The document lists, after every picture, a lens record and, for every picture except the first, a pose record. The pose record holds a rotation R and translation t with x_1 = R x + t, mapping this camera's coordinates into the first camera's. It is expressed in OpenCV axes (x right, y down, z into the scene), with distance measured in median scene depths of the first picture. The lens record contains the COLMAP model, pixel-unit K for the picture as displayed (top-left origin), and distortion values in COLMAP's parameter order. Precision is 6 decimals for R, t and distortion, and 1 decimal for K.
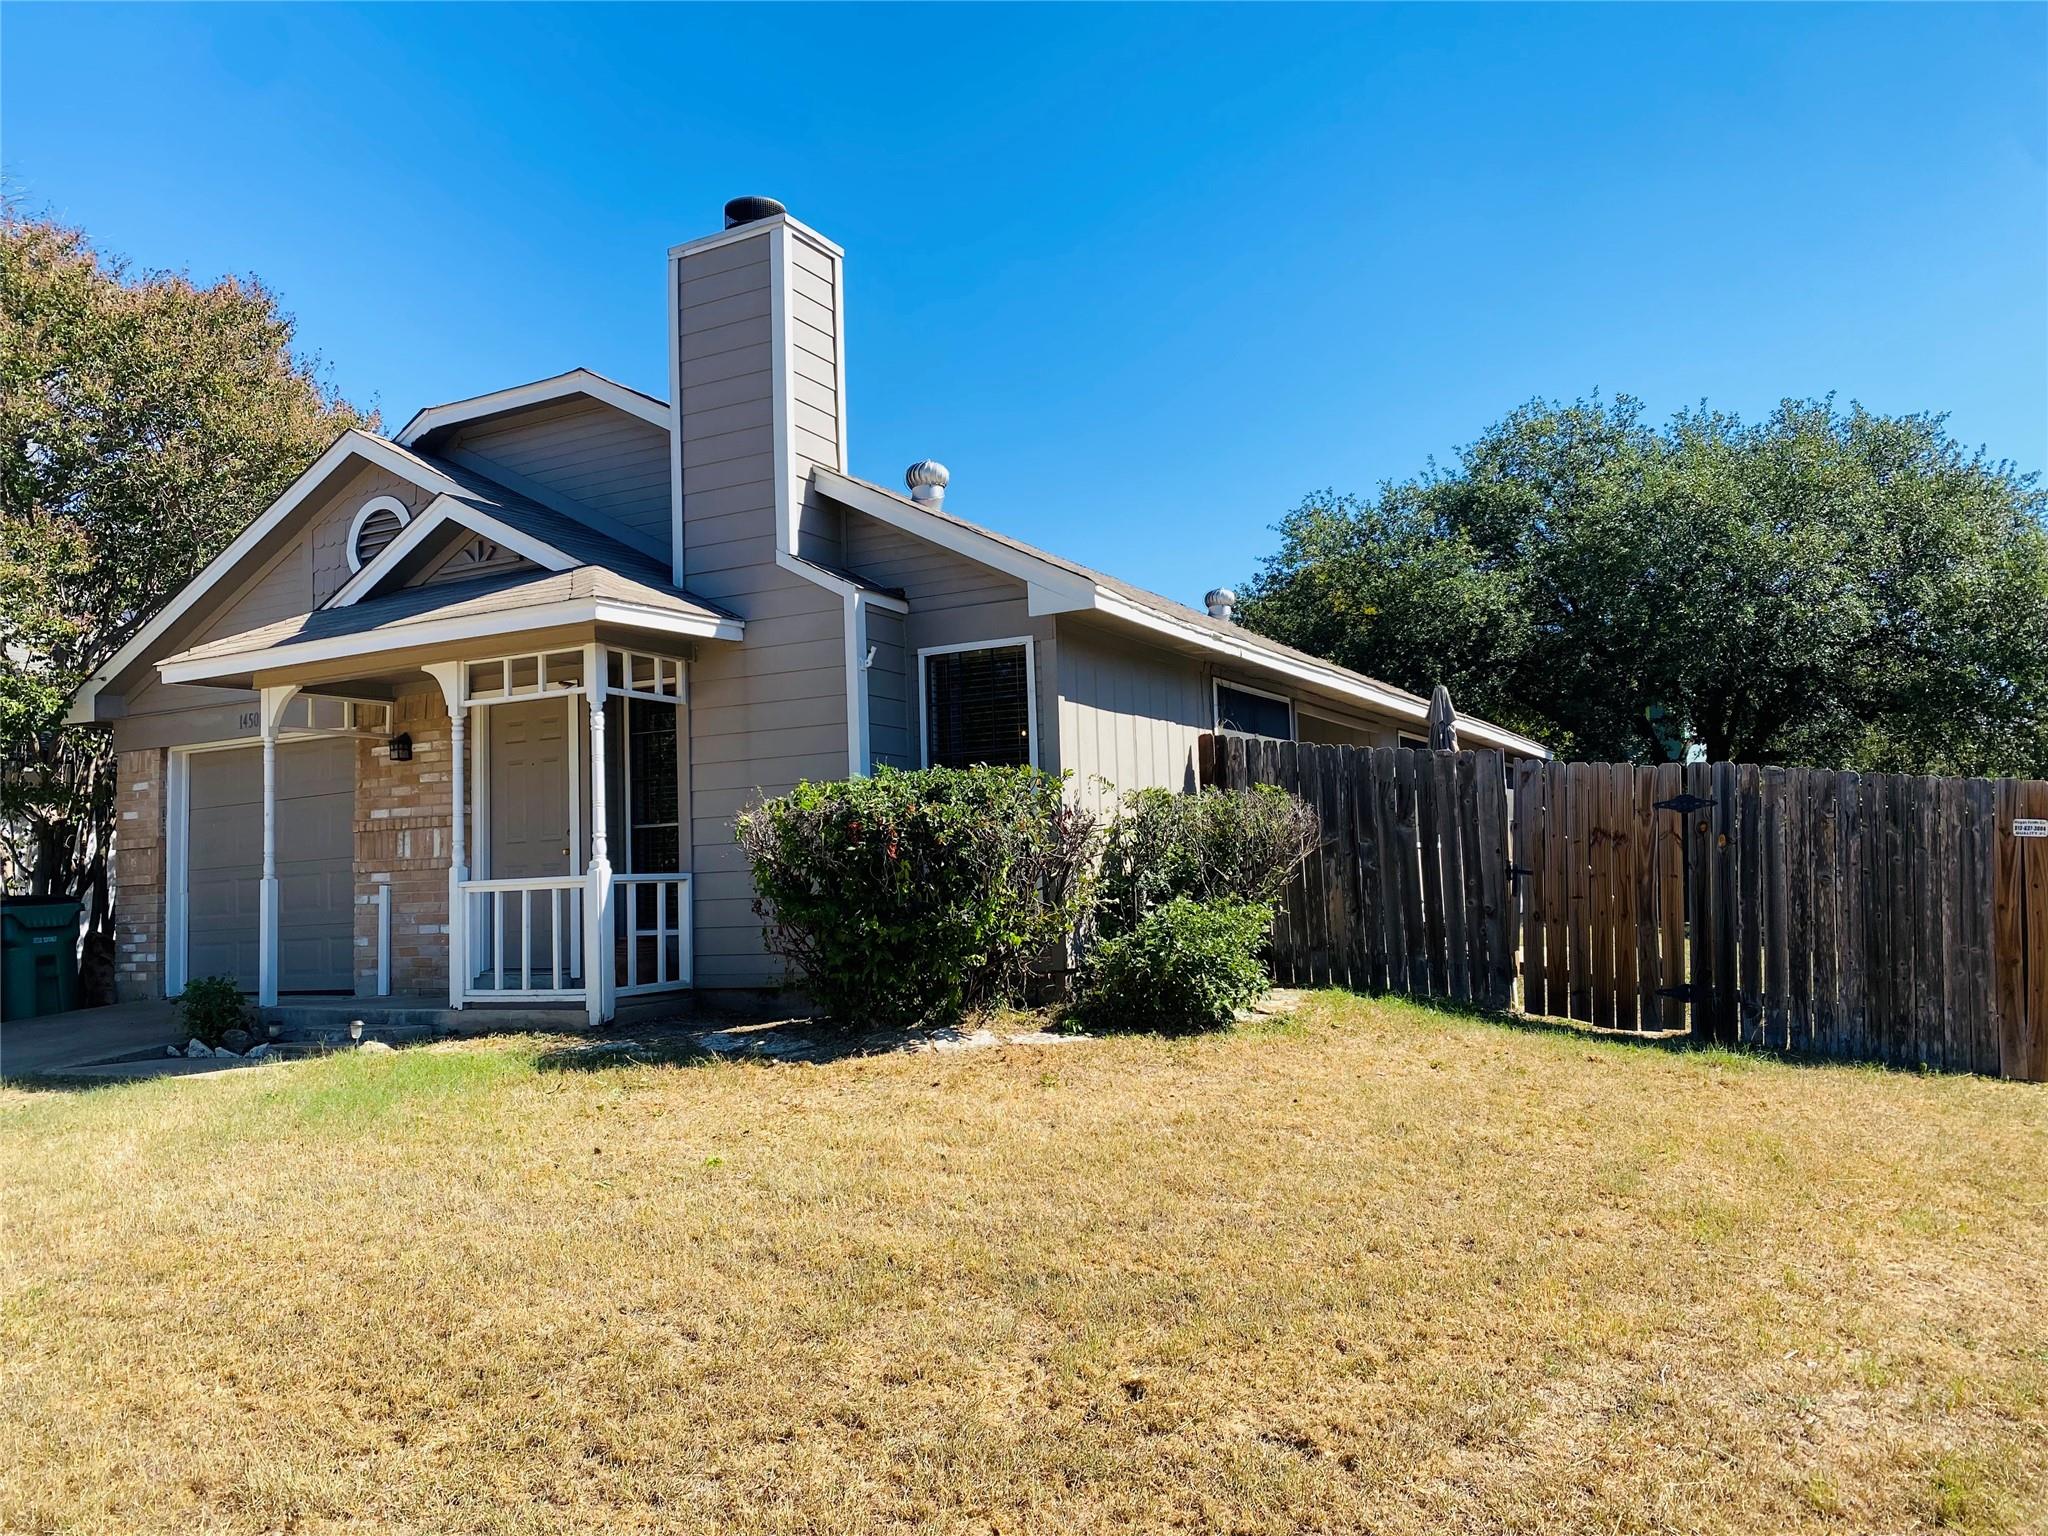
lens RADIAL K [[1528.4, 0, 1019.8], [0, 1528.4, 807.9], [0, 0, 1]] dist [0.084306, -0.164499]
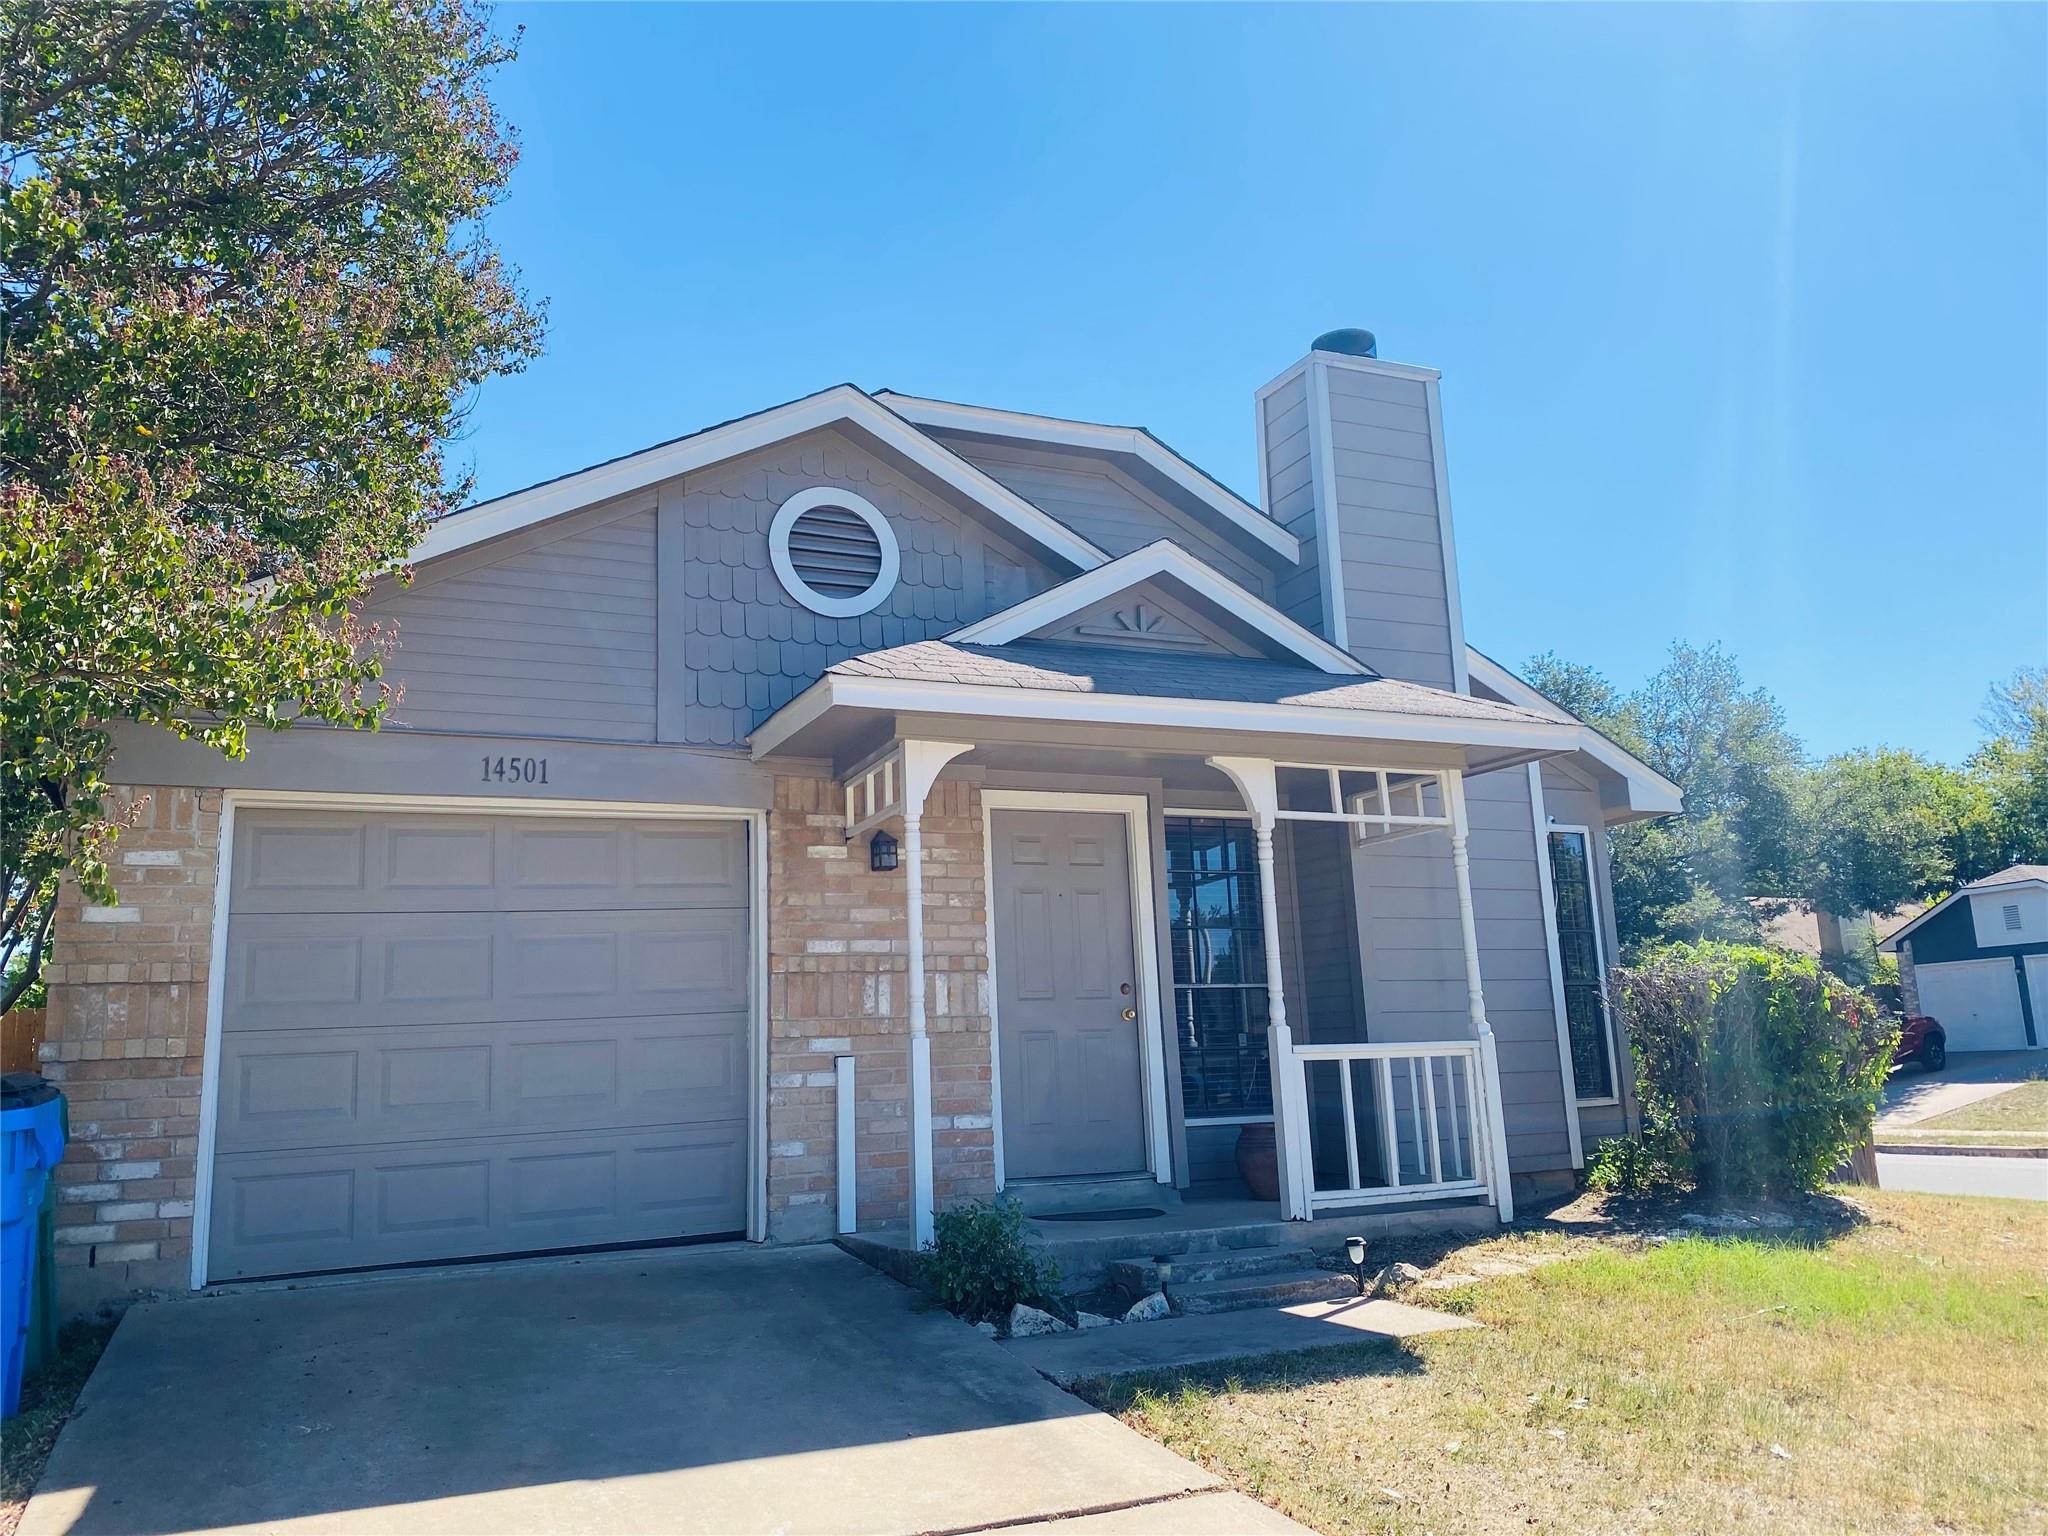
lens RADIAL K [[1555.5, 0, 1024.0], [0, 1555.5, 768.0], [0, 0, 1]] dist [0.100359, -0.179068]
pose [[0.609581, 0.159878, 0.776435, -0.912198], [-0.027031, 0.983074, -0.181205, 0.048286], [-0.792263, 0.089471, 0.603584, 0.536760]]
